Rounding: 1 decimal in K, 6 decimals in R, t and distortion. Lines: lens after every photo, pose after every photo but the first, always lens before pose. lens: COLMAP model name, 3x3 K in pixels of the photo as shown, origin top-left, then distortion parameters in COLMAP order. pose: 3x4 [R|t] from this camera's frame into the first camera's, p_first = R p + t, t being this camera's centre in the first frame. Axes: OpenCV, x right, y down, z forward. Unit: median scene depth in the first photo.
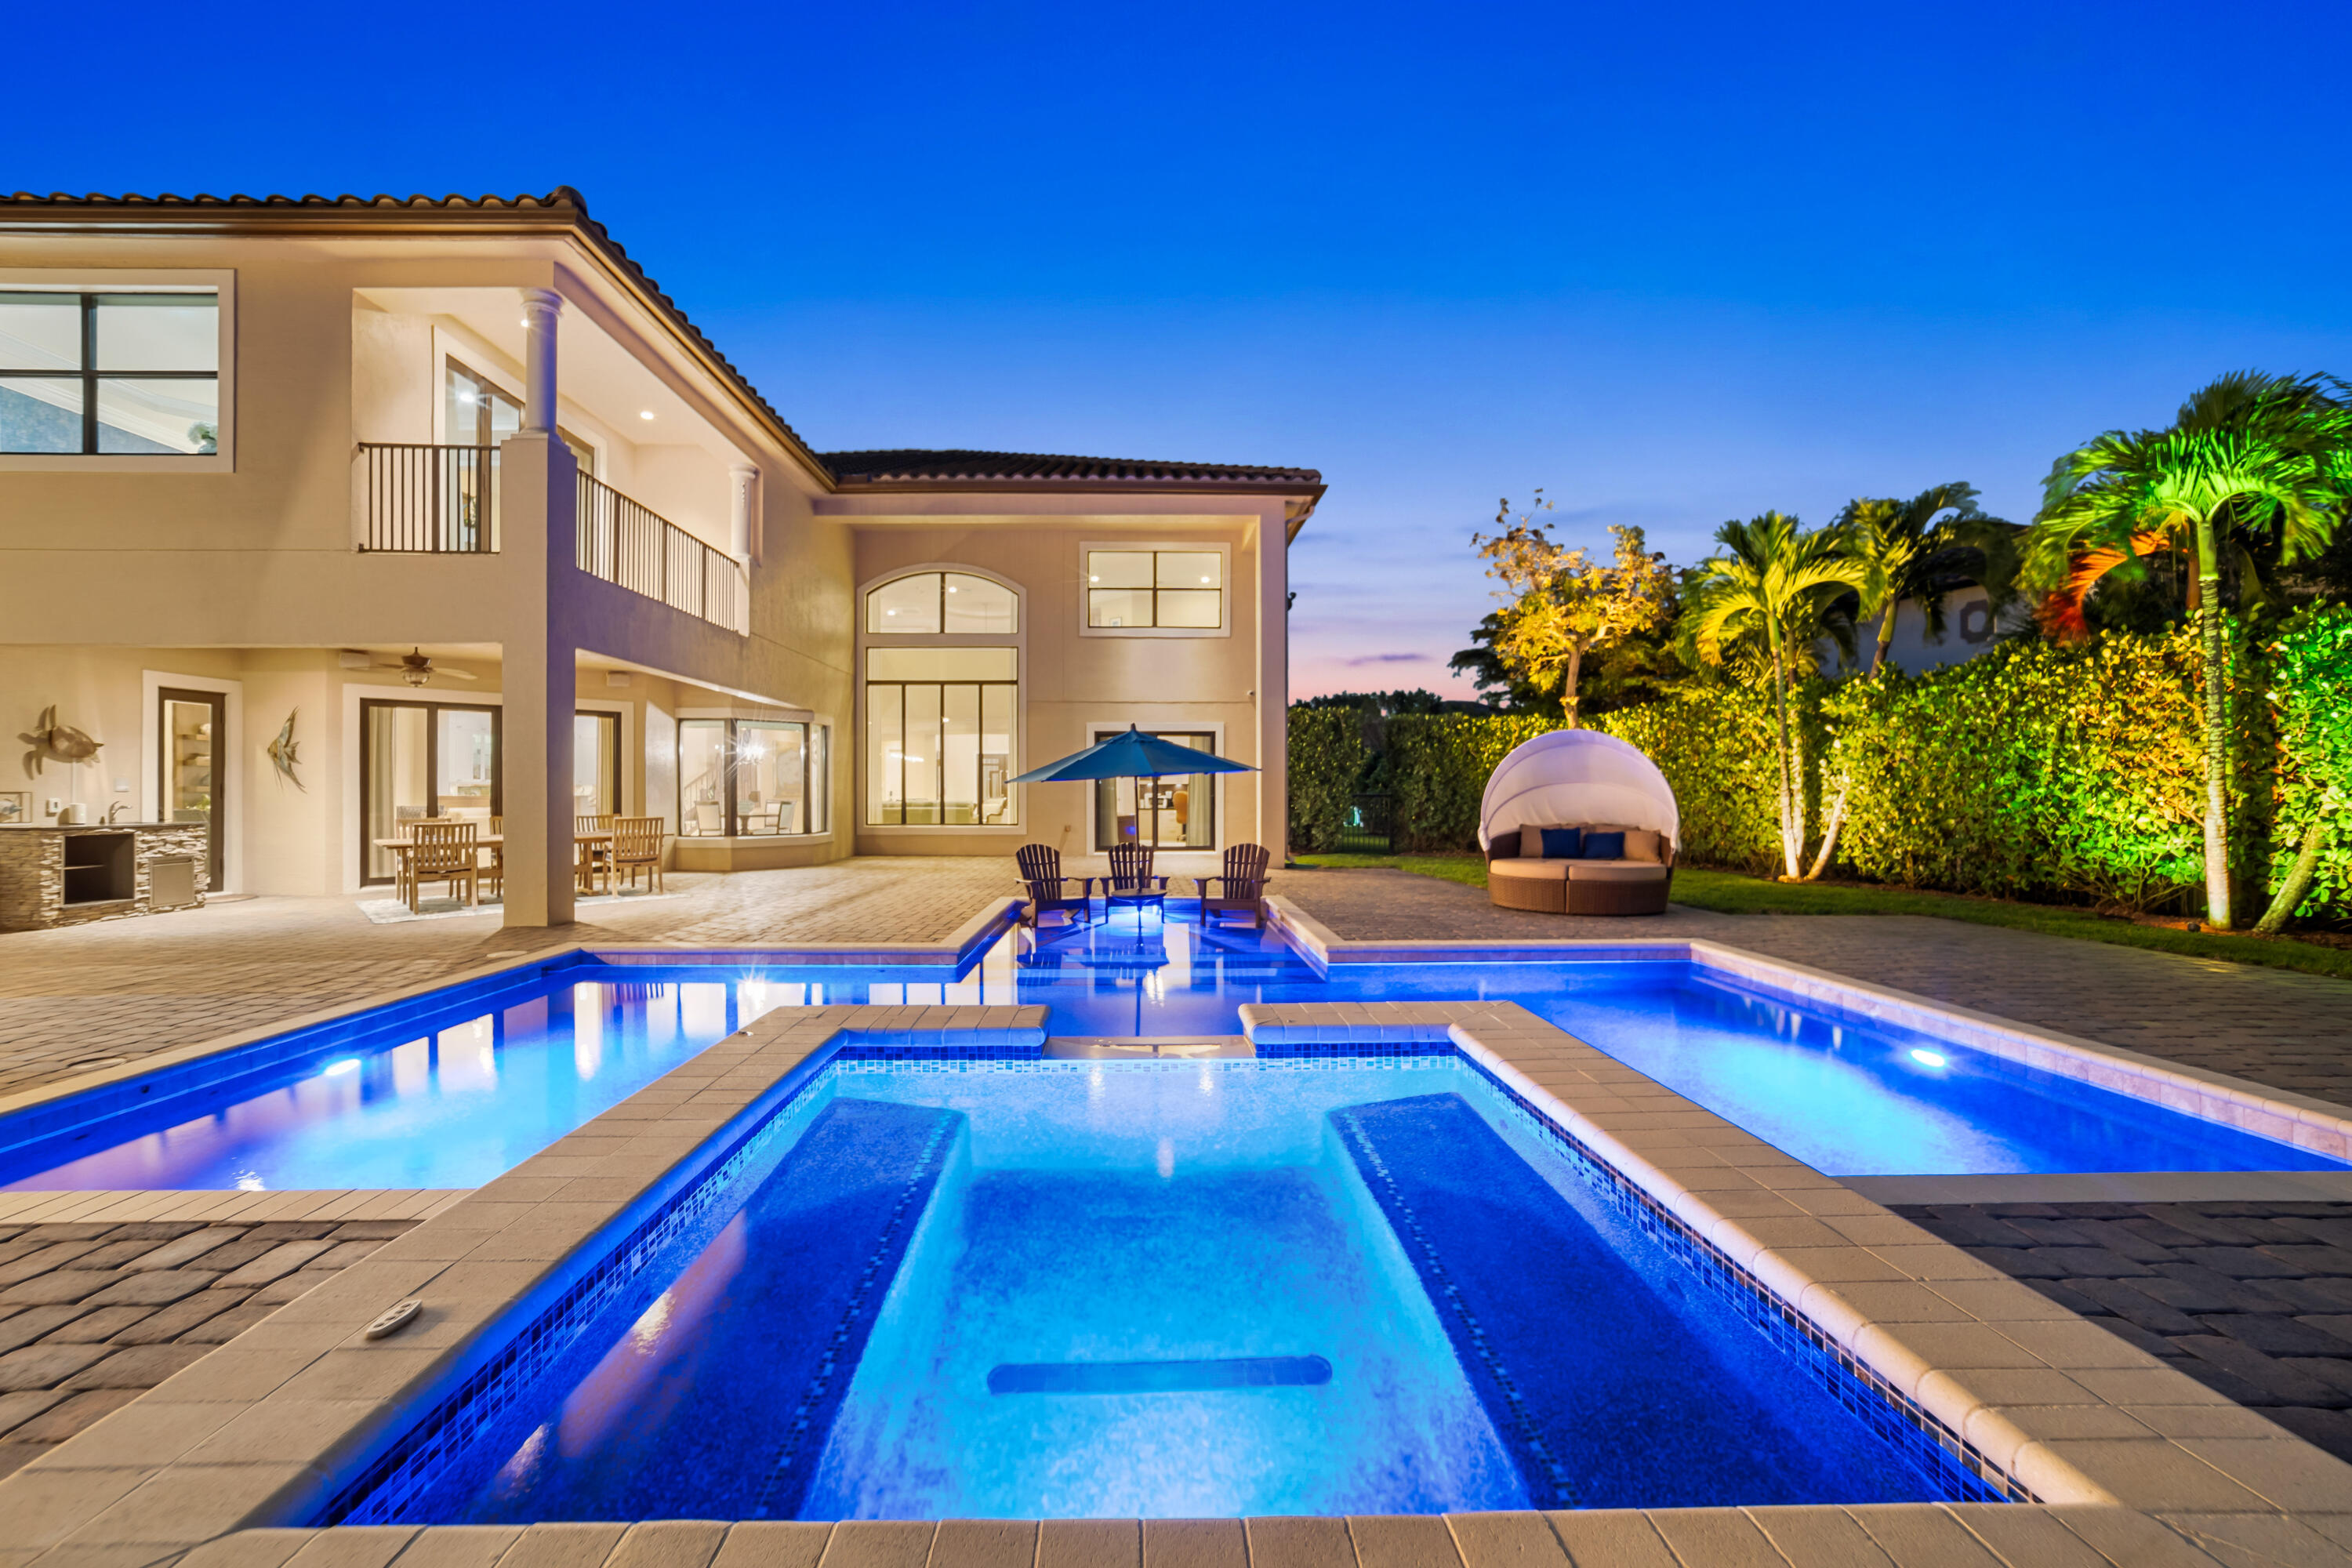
lens RADIAL K [[957.9, 0, 1128.0], [0, 957.9, 790.7], [0, 0, 1]] dist [0.000267, 0.000297]
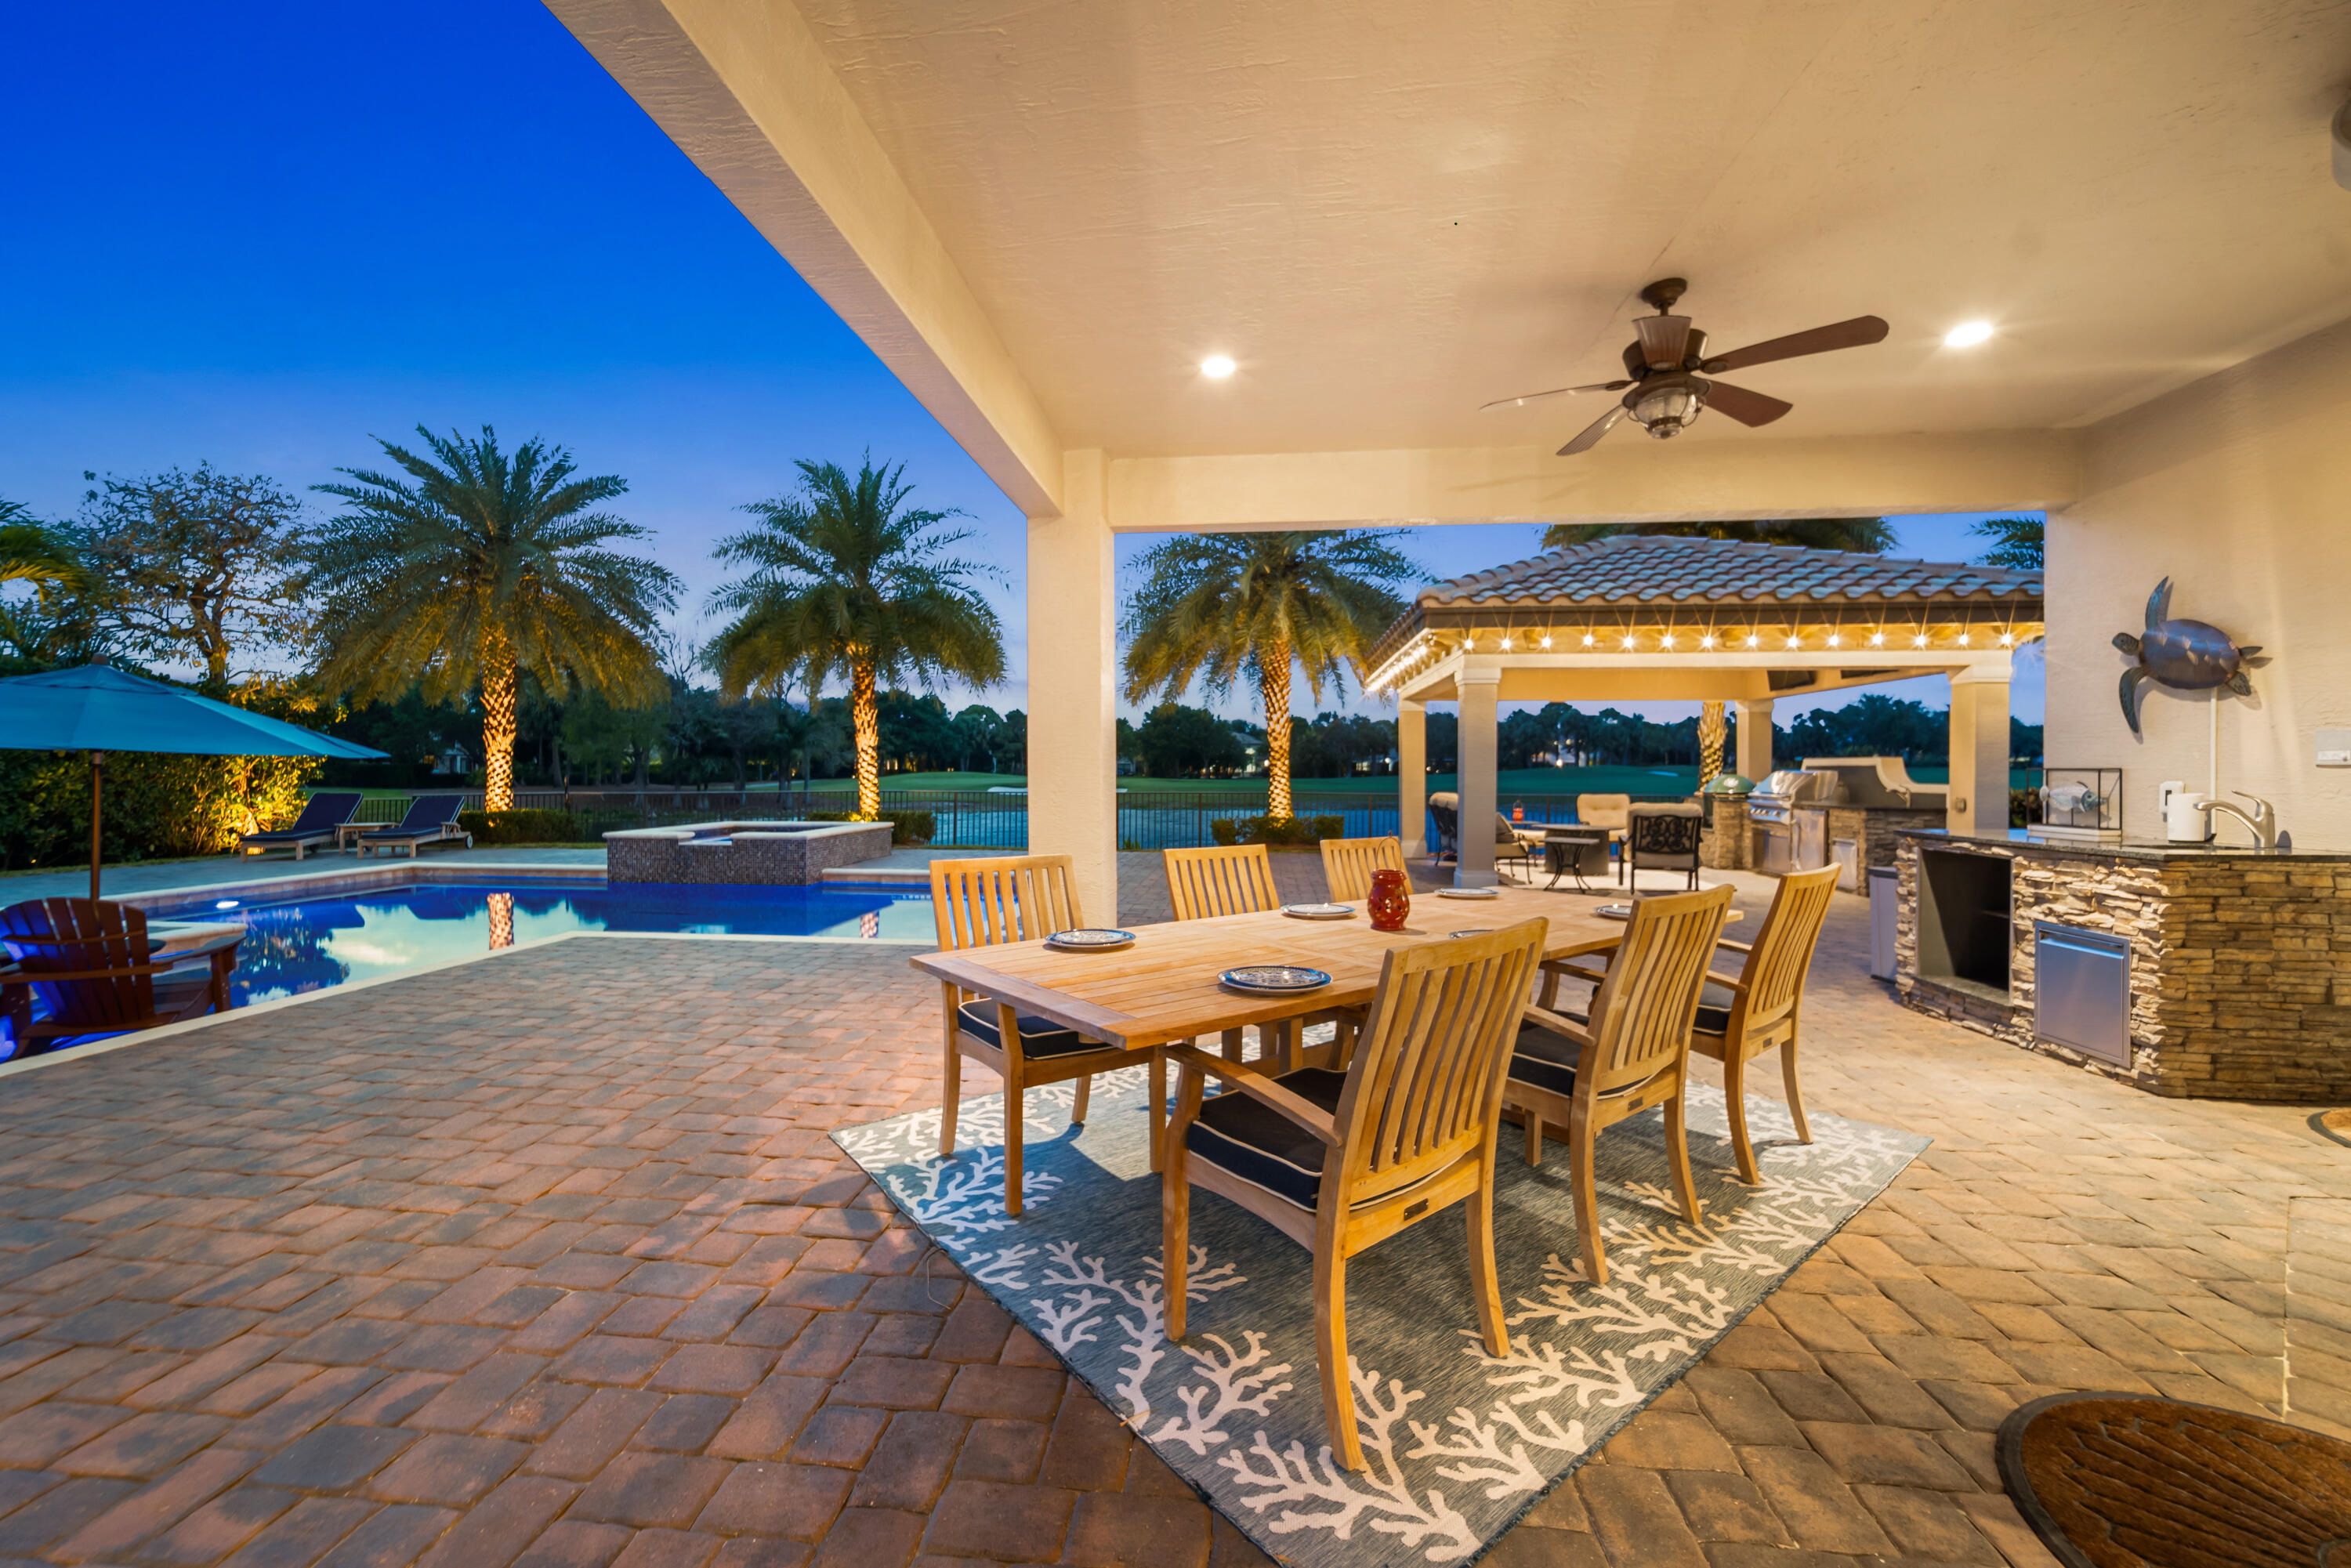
lens RADIAL K [[923.2, 0, 1155.3], [0, 923.2, 783.2], [0, 0, 1]] dist [-0.033796, 0.012526]
pose [[-0.993969, 0.001030, 0.109657, -0.647642], [0.002593, 0.999897, 0.014108, 0.001225], [-0.109631, 0.014308, -0.993869, 1.400523]]
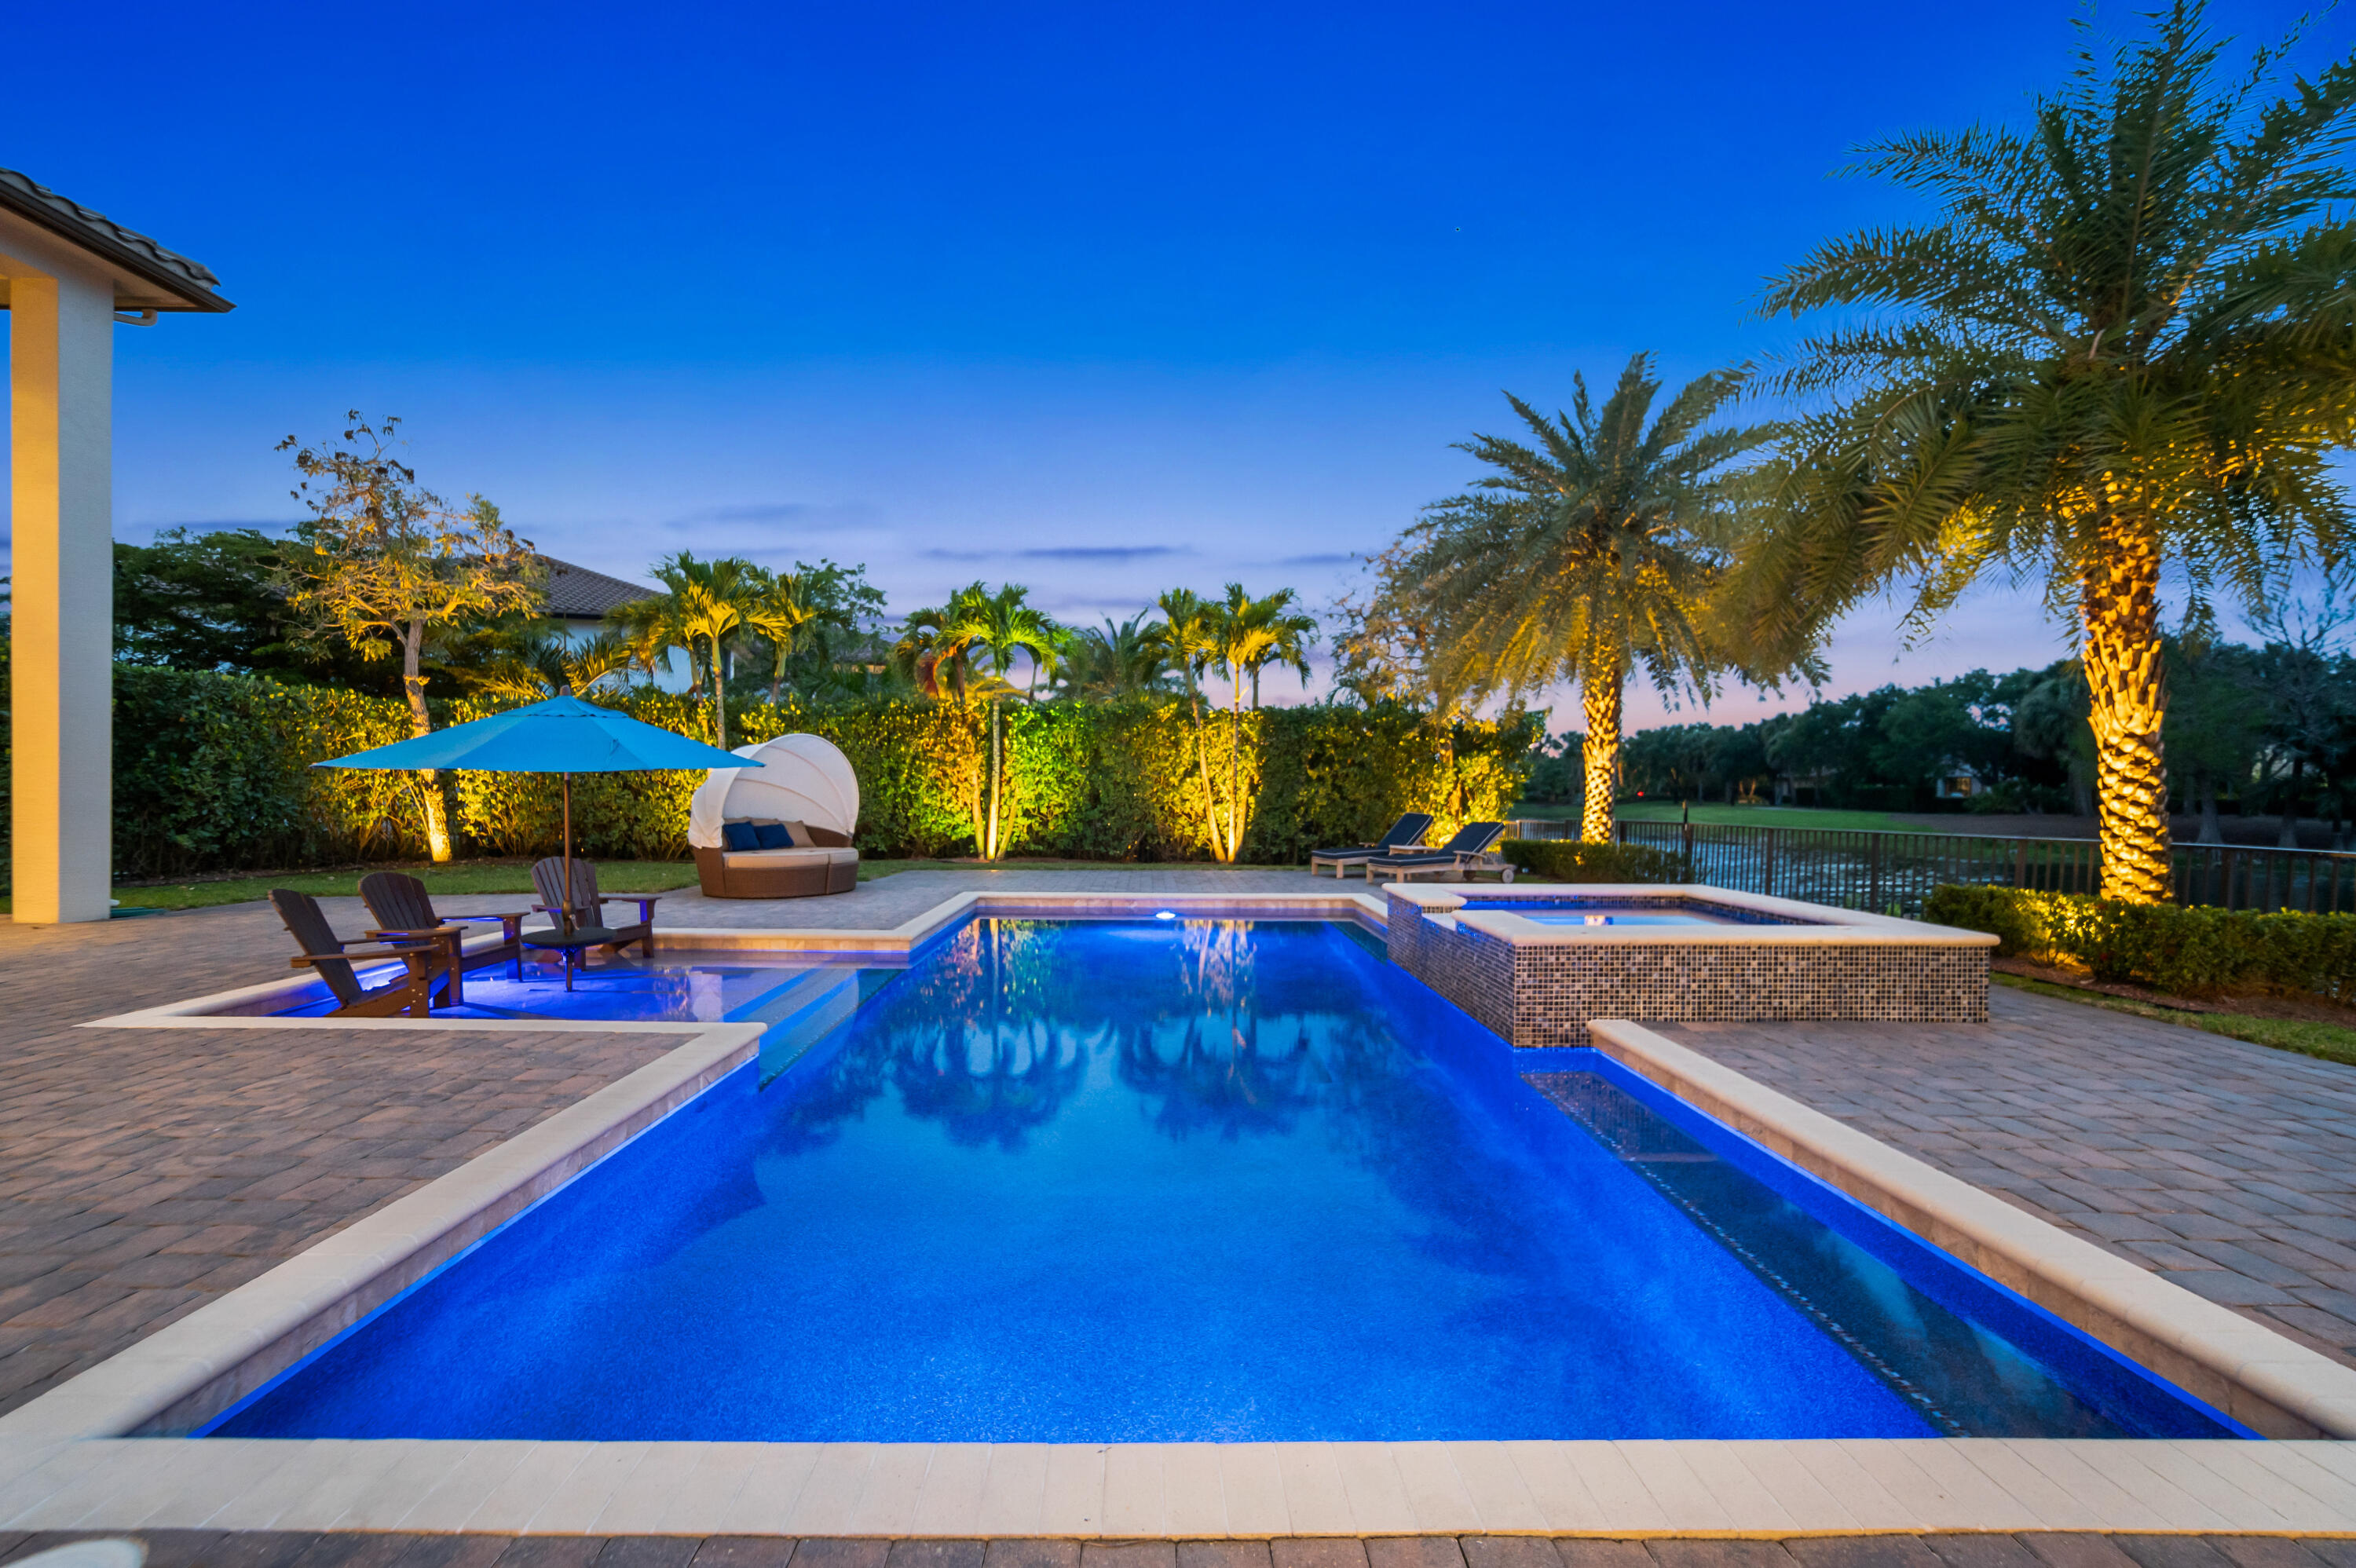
lens RADIAL K [[910.3, 0, 1178.0], [0, 910.3, 784.0], [0, 0, 1]] dist [-0.000727, 0.000137]
pose [[-0.025979, 0.008578, 0.999626, -0.601390], [-0.006835, 0.999938, -0.008758, 0.002578], [-0.999639, -0.007060, -0.025919, 0.565698]]
